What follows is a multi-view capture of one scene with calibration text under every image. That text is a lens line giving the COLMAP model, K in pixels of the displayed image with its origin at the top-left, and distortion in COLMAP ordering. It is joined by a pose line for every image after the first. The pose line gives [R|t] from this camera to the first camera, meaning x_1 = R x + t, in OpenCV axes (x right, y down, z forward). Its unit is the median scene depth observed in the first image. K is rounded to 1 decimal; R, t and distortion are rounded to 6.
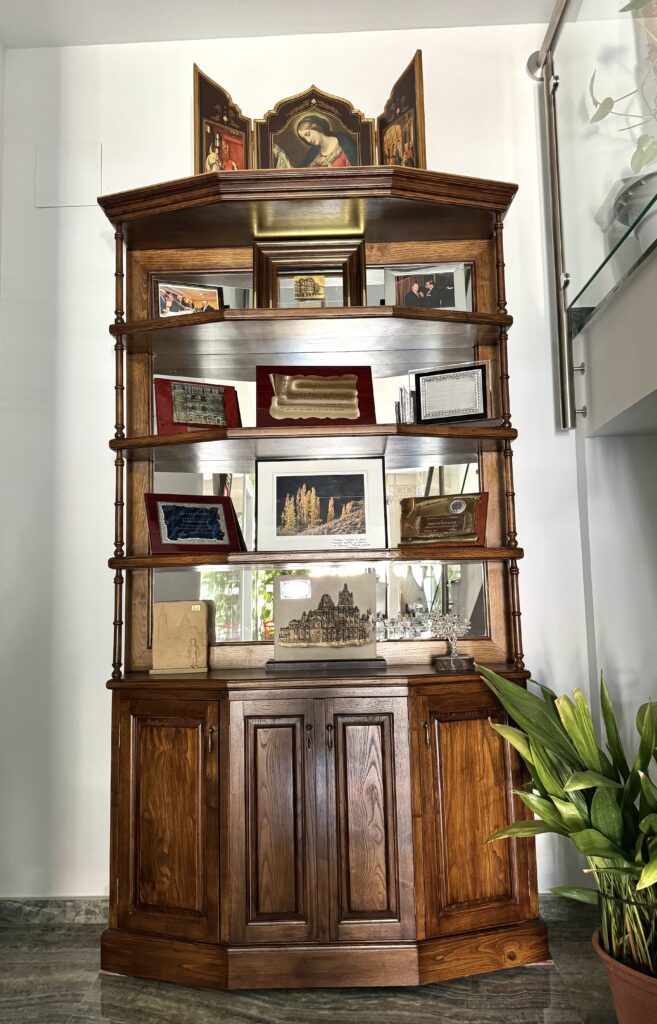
lens RADIAL K [[709.7, 0, 329.9], [0, 709.7, 517.0], [0, 0, 1]] dist [0.096726, -0.136821]
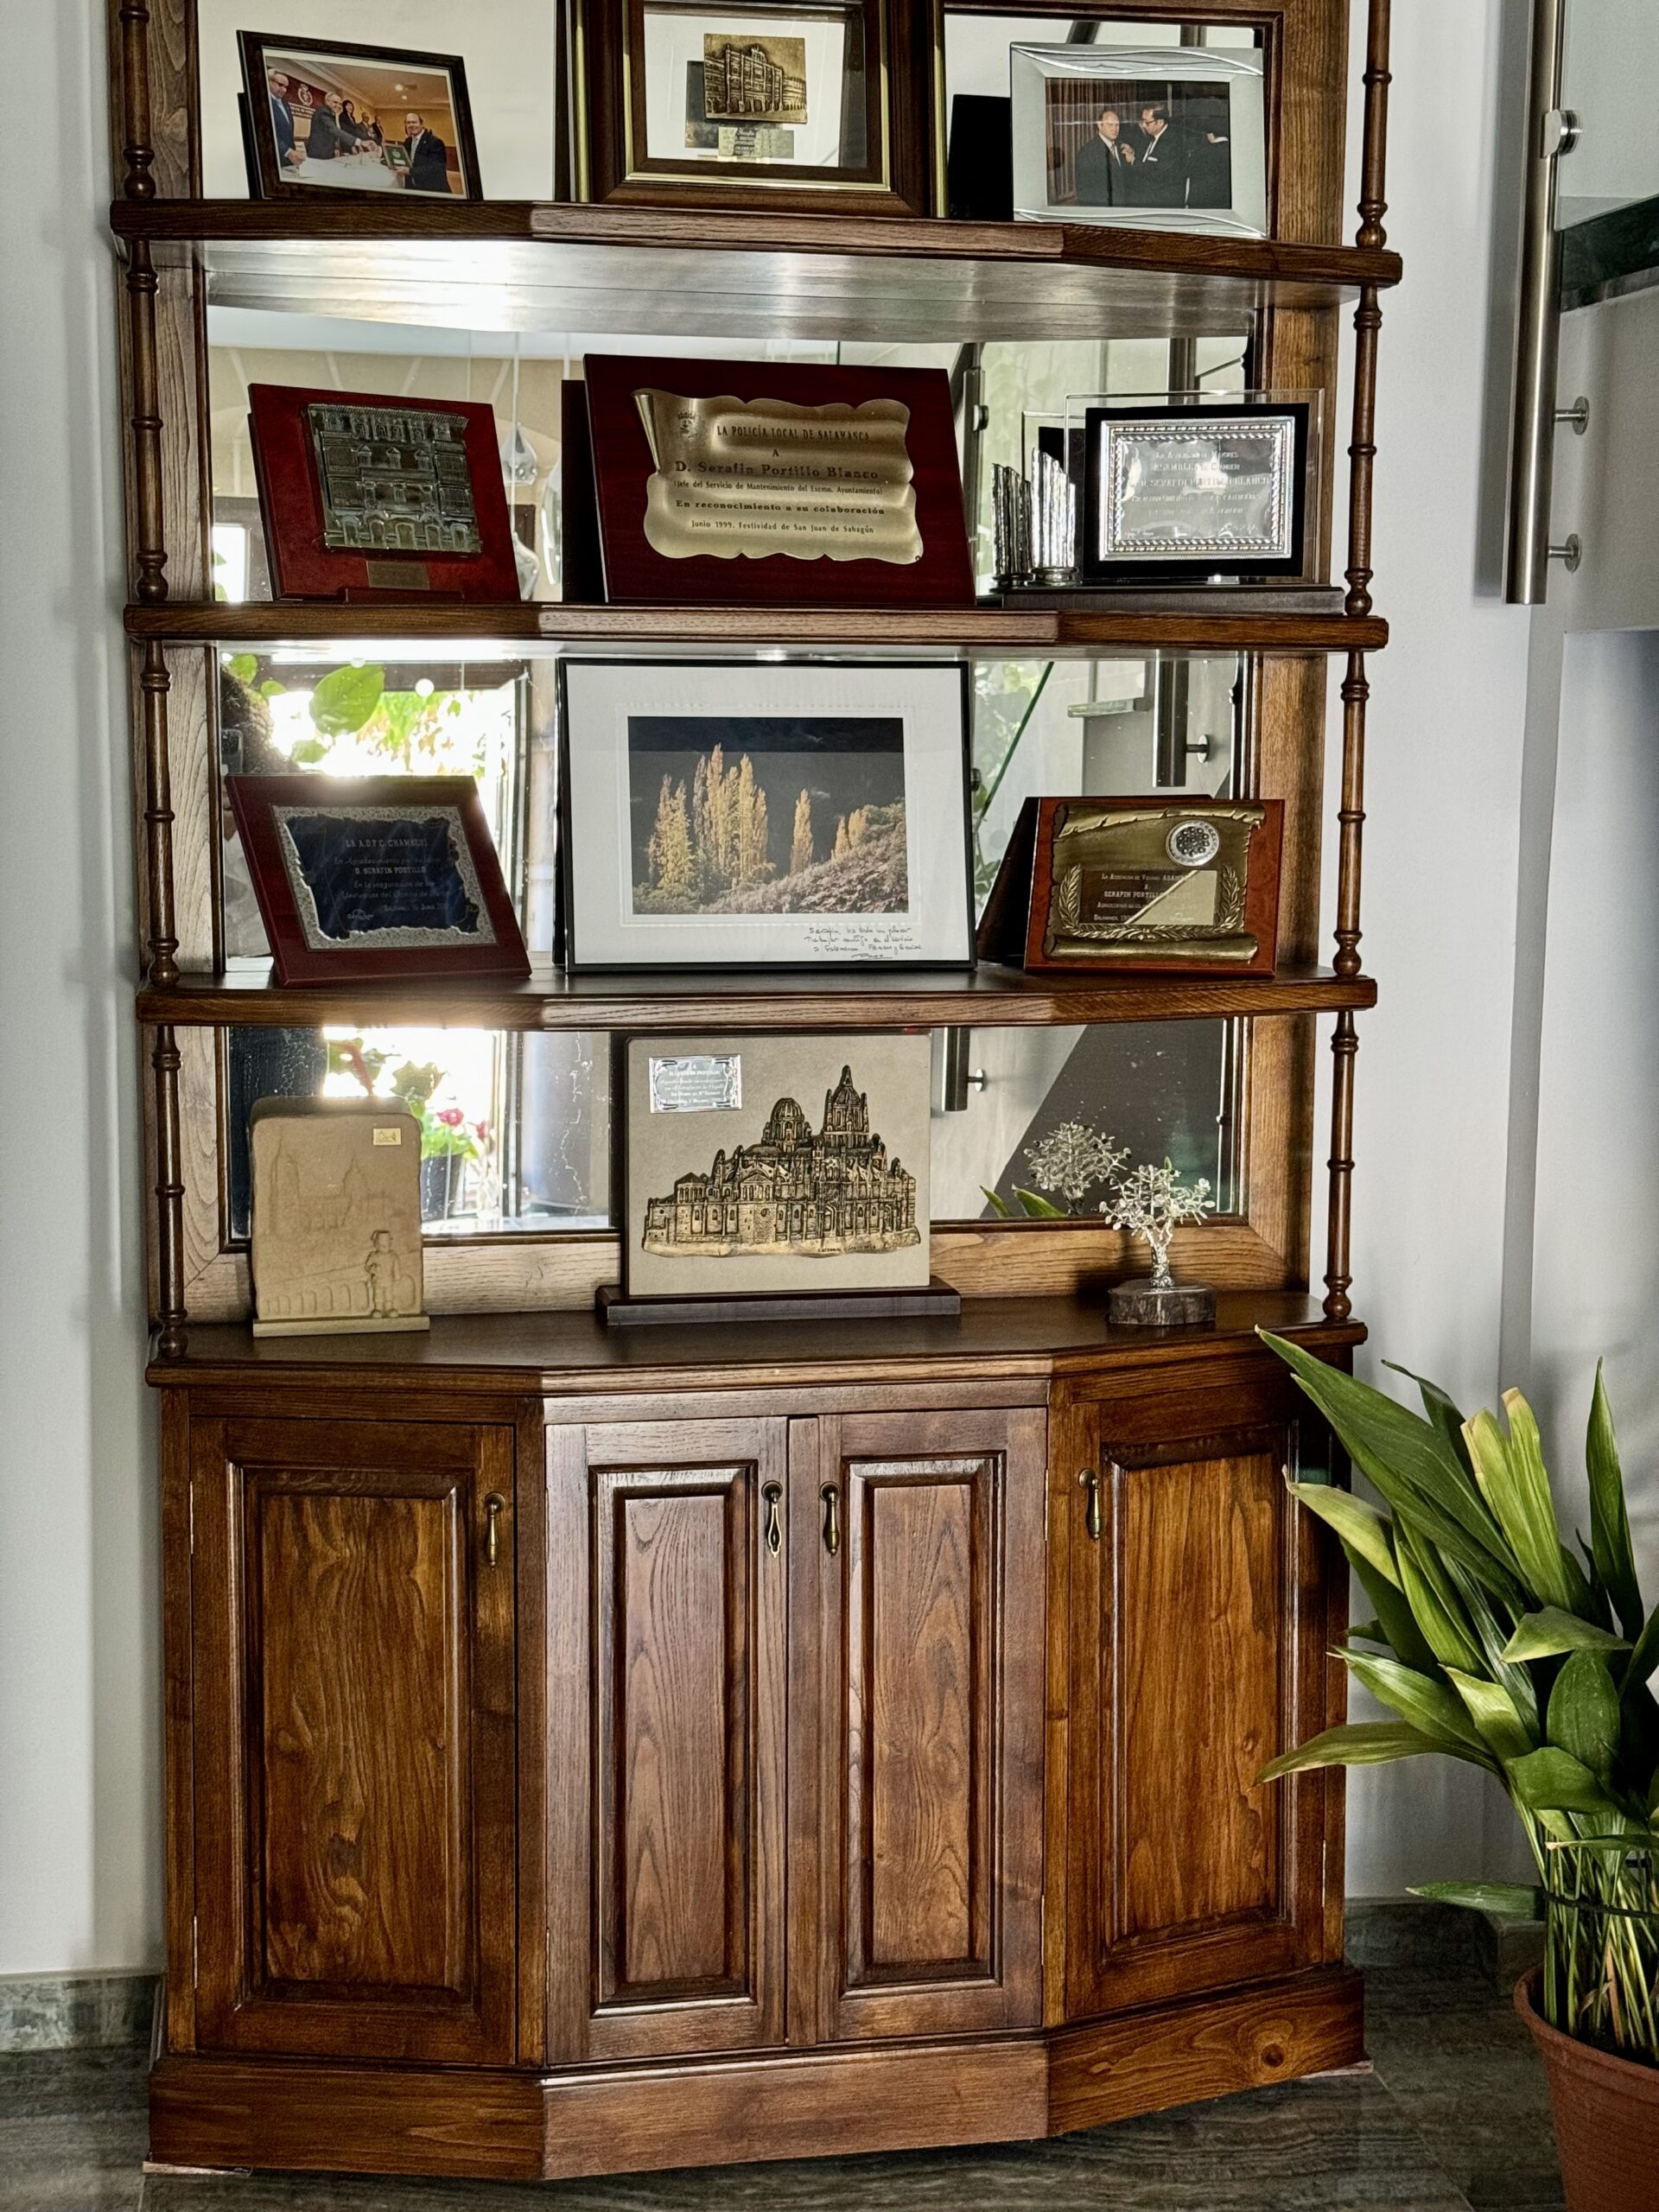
lens RADIAL K [[3102.8, 0, 823.1], [0, 3102.8, 1121.6], [0, 0, 1]] dist [0.189861, -0.408868]
pose [[0.979827, 0.003107, 0.199824, -0.292478], [-0.047366, 0.975001, 0.217093, -0.204619], [-0.194154, -0.222178, 0.955479, -0.400314]]
